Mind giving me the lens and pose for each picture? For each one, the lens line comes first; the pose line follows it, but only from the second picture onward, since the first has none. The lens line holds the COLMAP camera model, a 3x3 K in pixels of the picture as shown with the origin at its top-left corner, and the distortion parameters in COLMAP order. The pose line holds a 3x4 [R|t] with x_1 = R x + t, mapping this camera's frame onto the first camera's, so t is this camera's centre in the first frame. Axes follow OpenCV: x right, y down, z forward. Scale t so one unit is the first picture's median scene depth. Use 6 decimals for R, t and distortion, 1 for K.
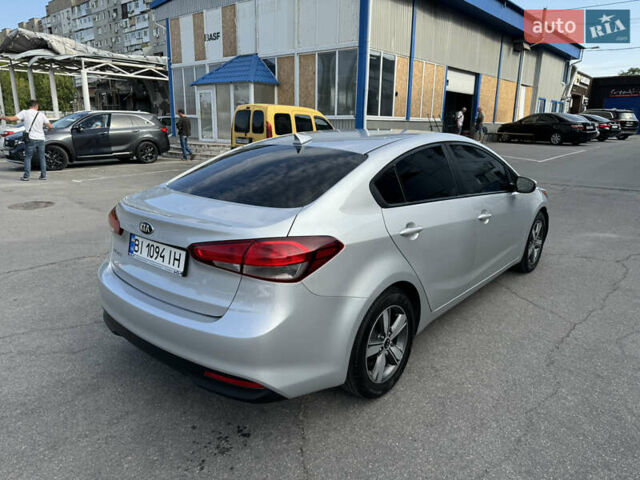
lens RADIAL K [[449.5, 0, 320.0], [0, 449.5, 240.0], [0, 0, 1]] dist [0.073334, -0.095459]
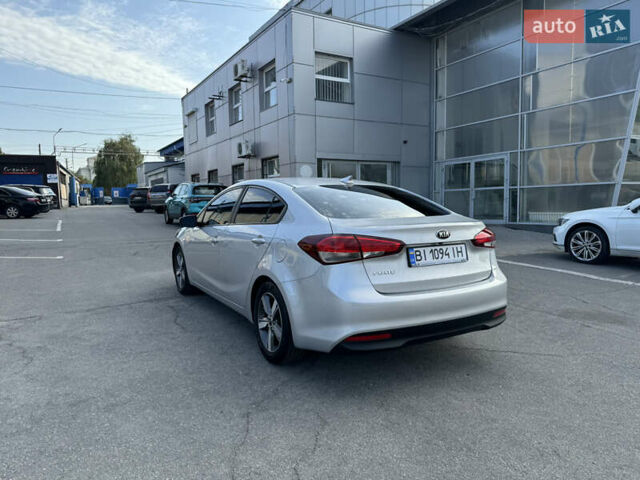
lens RADIAL K [[449.5, 0, 320.0], [0, 449.5, 240.0], [0, 0, 1]] dist [0.073334, -0.095459]
pose [[0.320287, -0.097750, 0.942264, -0.218566], [0.253976, 0.967109, 0.013998, -0.015180], [-0.912640, 0.234829, 0.334578, 0.110585]]
